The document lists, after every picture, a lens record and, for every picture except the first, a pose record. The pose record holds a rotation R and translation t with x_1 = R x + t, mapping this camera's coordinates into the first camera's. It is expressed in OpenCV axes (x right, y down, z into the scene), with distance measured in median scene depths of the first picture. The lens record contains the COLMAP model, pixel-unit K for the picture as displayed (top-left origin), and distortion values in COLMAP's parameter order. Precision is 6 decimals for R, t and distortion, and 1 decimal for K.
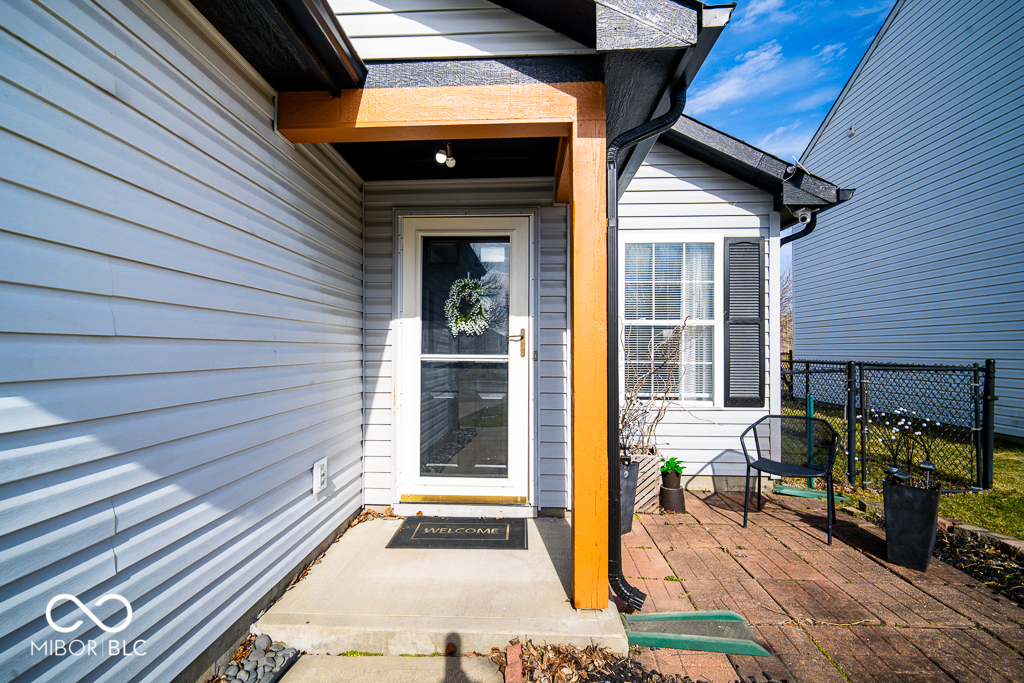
lens RADIAL K [[487.3, 0, 499.0], [0, 487.3, 343.0], [0, 0, 1]] dist [-0.000878, -0.000525]
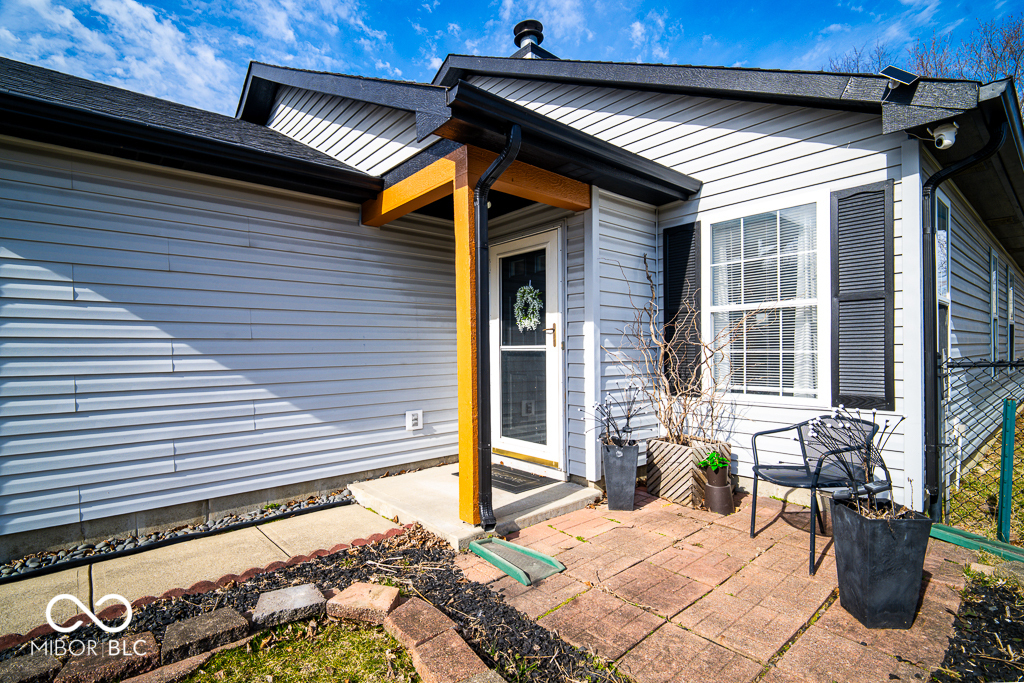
lens RADIAL K [[496.4, 0, 510.3], [0, 496.4, 351.4], [0, 0, 1]] dist [-0.003127, -0.000703]
pose [[0.680157, -0.009534, -0.733004, 0.862745], [0.024617, 0.999649, 0.009839, 0.024882], [0.732653, -0.024736, 0.680153, 0.081670]]
